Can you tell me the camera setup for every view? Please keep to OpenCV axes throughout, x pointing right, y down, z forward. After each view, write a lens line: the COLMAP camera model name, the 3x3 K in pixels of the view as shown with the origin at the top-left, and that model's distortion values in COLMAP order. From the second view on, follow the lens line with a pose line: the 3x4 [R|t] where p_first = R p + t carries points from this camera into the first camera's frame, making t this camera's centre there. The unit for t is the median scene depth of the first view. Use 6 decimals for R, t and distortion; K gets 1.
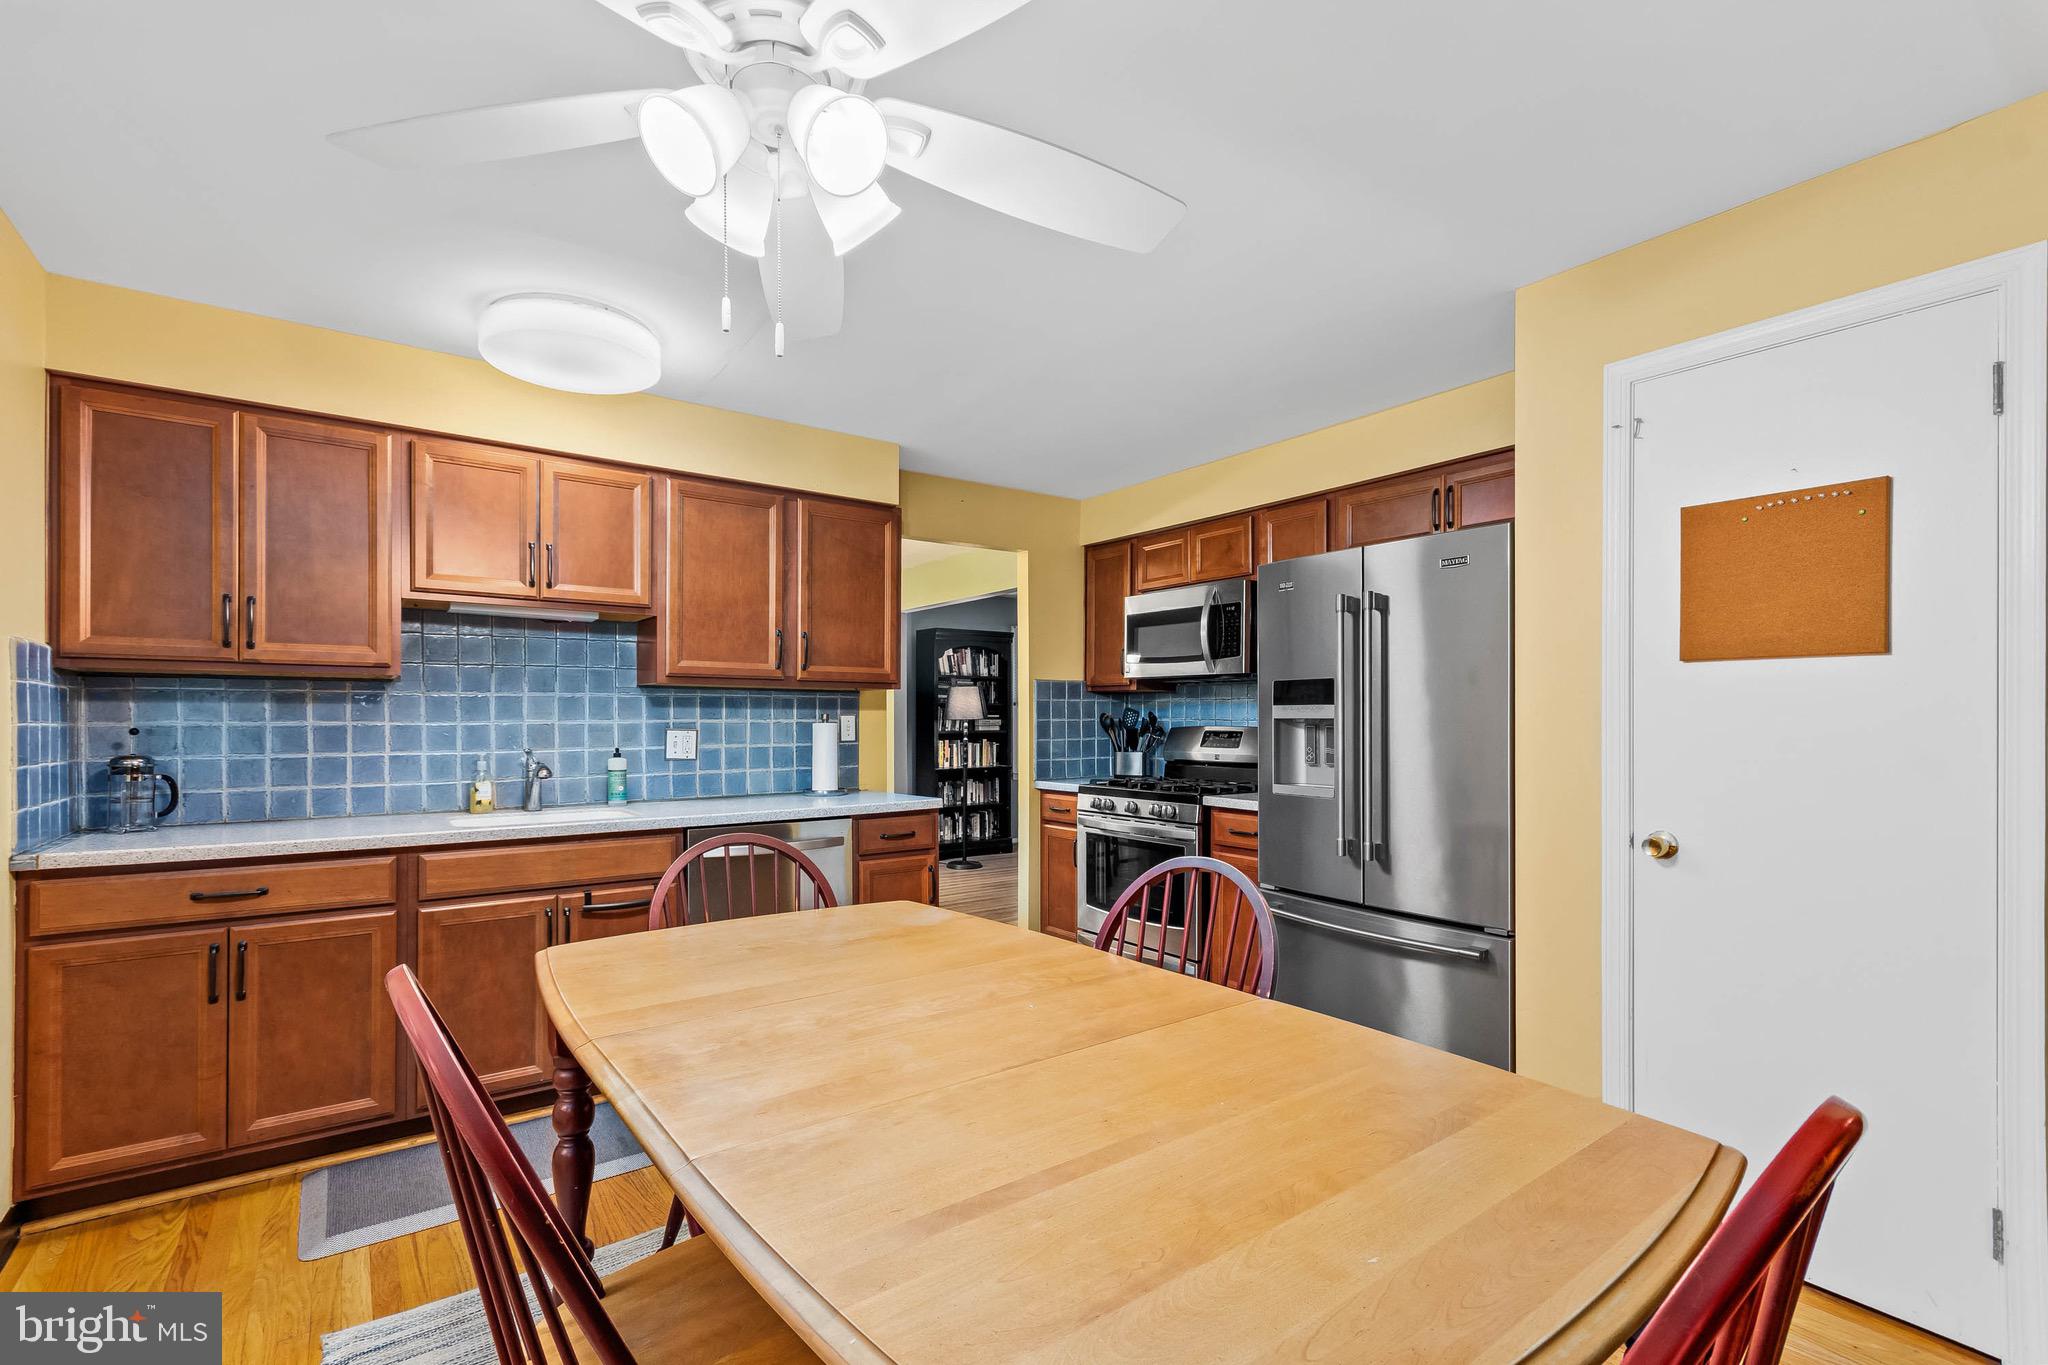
lens RADIAL K [[936.1, 0, 1022.5], [0, 936.1, 754.8], [0, 0, 1]] dist [0.010157, 0.000327]
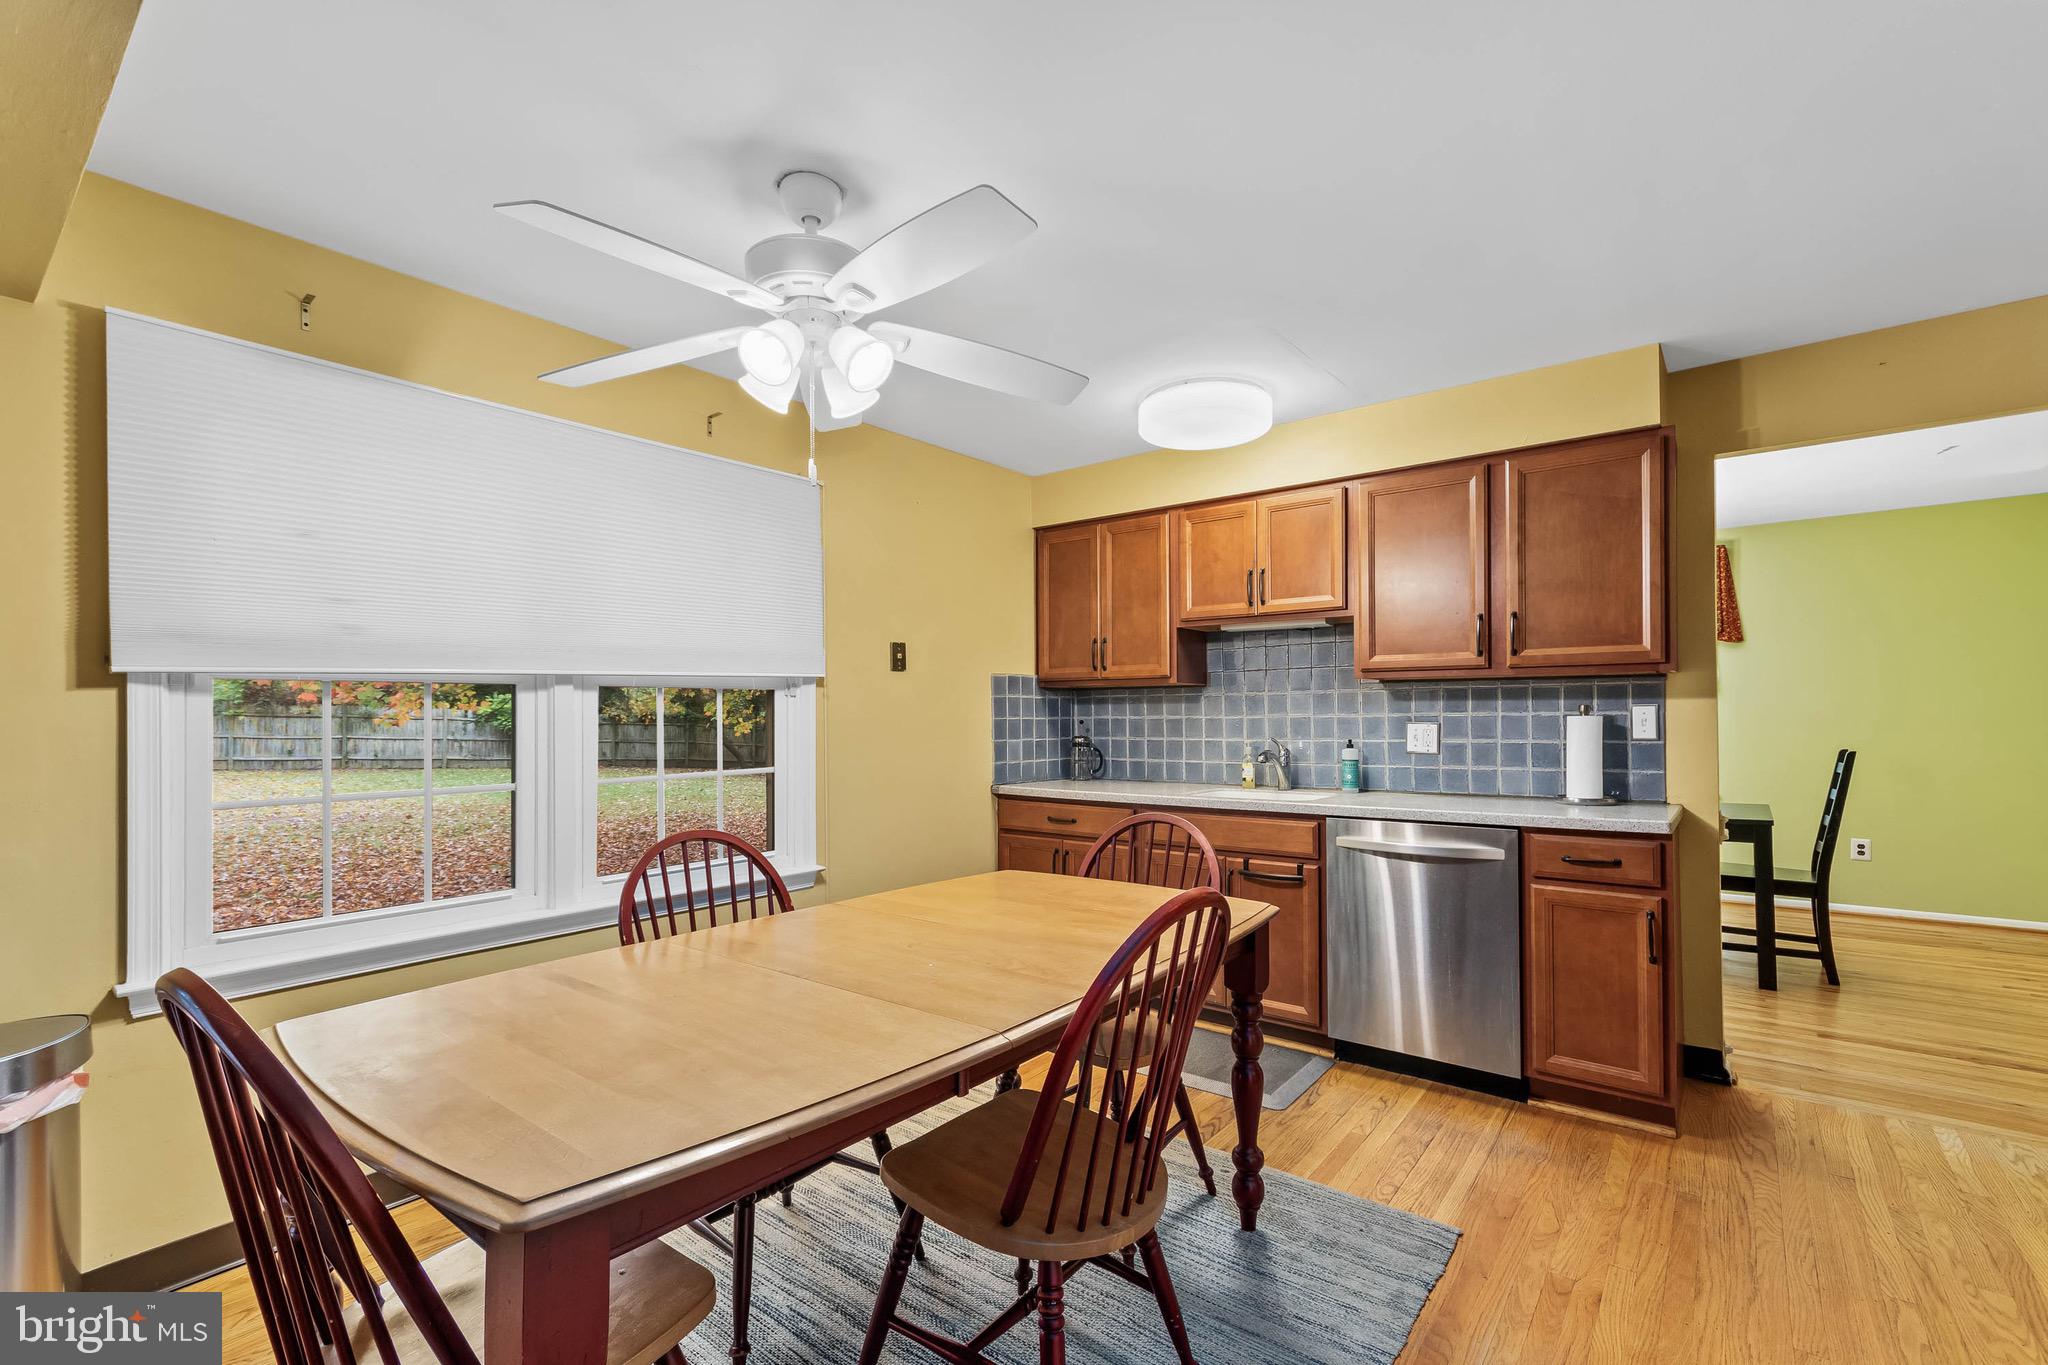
lens RADIAL K [[924.4, 0, 1028.6], [0, 924.4, 730.5], [0, 0, 1]] dist [-0.000448, 0.000470]
pose [[0.251347, 0.014807, -0.967784, 0.520244], [-0.029429, 0.999538, 0.007650, -0.015095], [0.967450, 0.026559, 0.251666, 0.377037]]
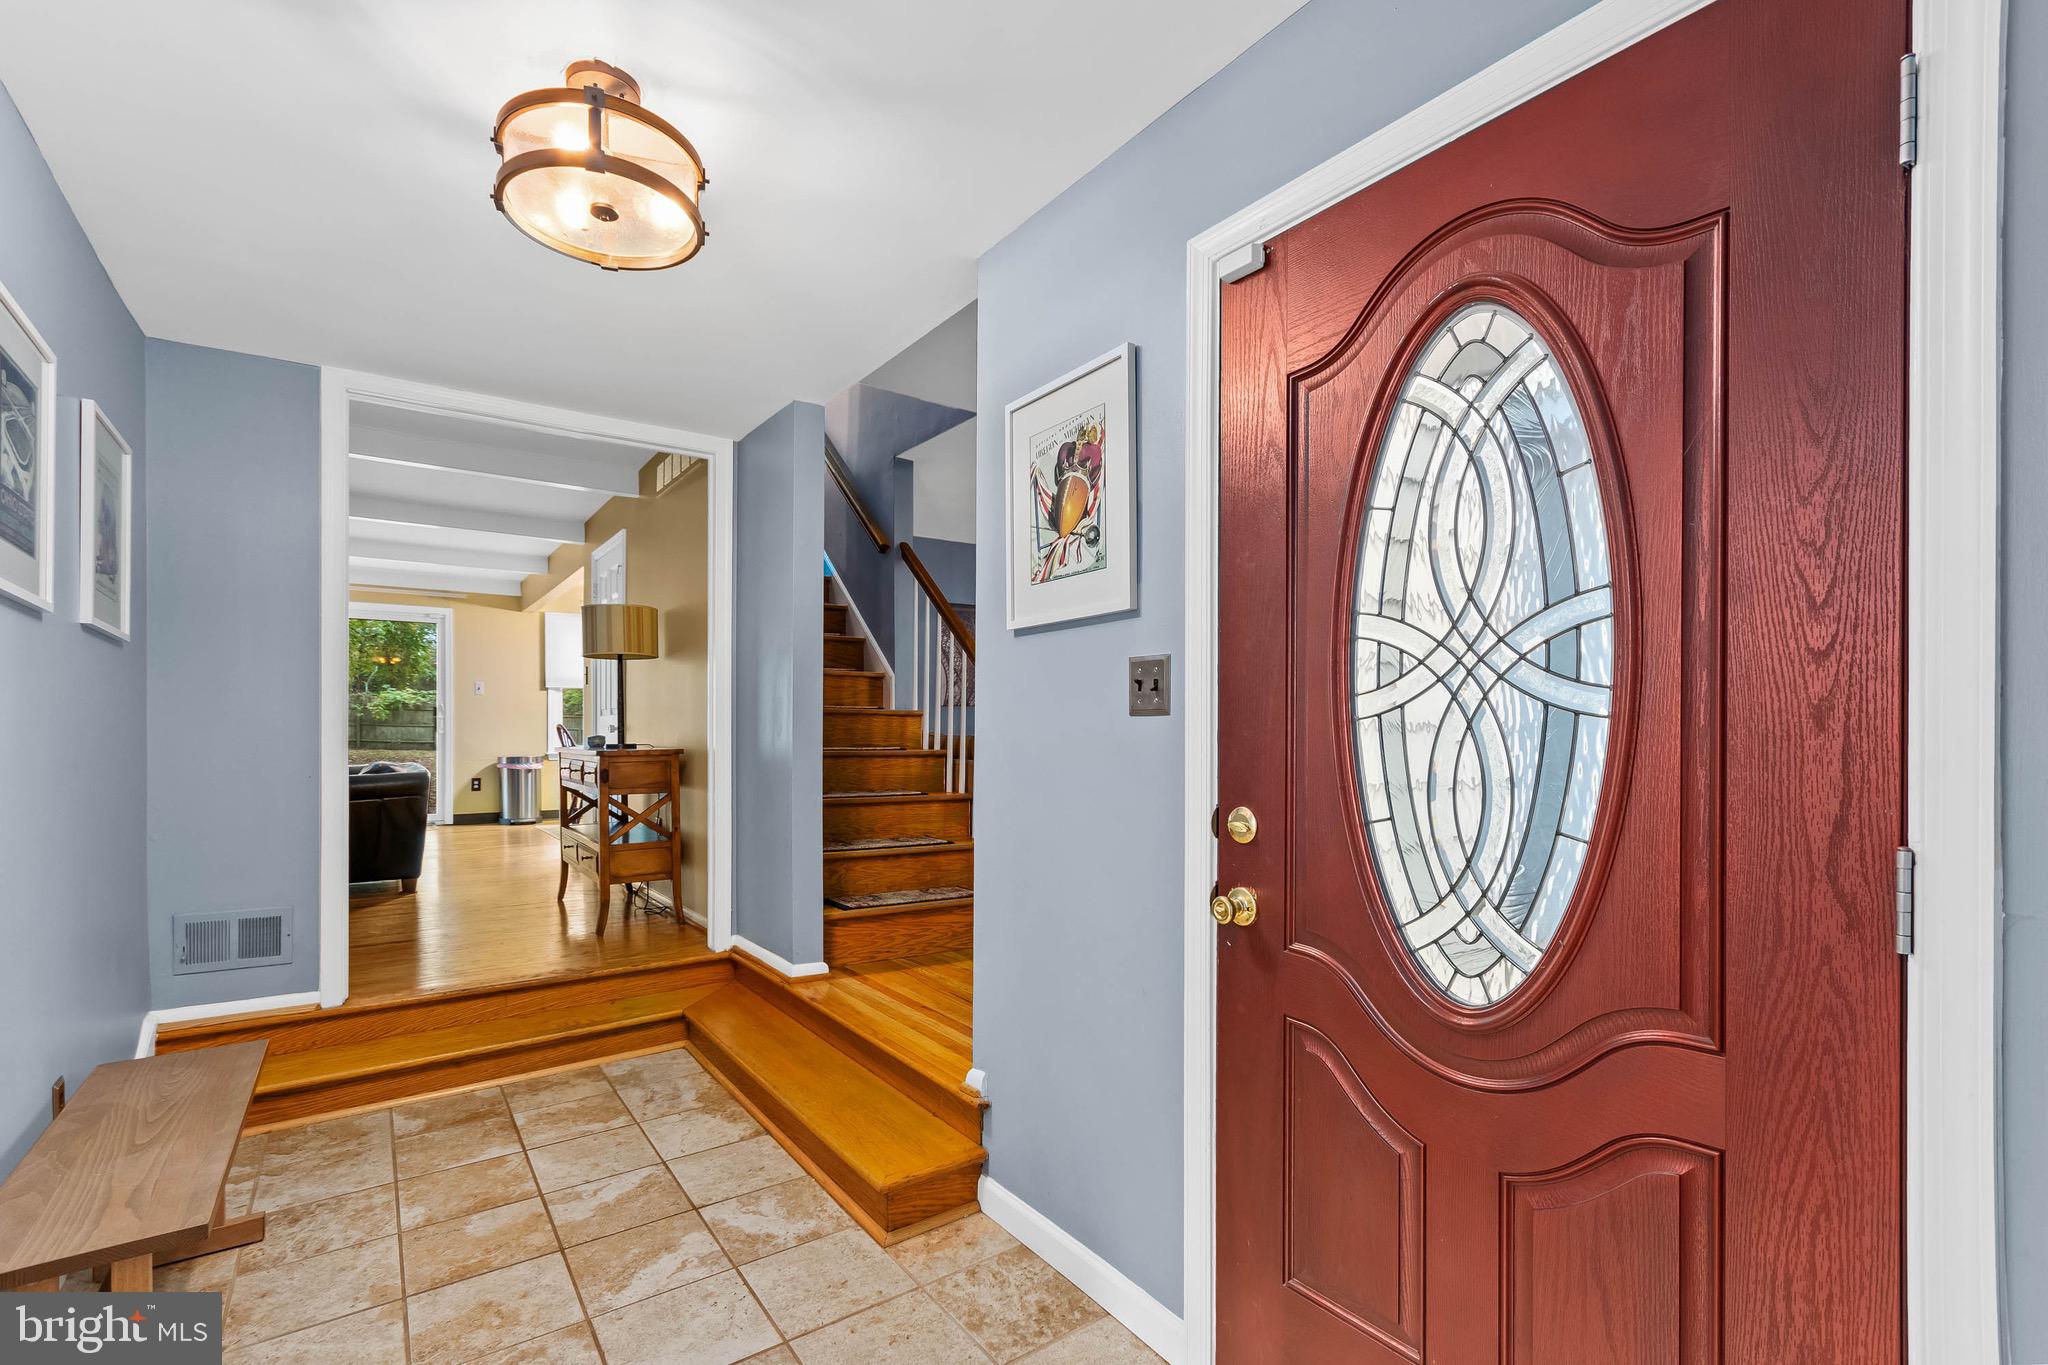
lens RADIAL K [[924.4, 0, 1028.6], [0, 924.4, 730.5], [0, 0, 1]] dist [-0.000448, 0.000470]
pose [[-0.012290, 0.007311, -0.999898, 2.477006], [-0.035208, 0.999350, 0.007740, 0.024181], [0.999304, 0.035300, -0.012025, 1.402495]]
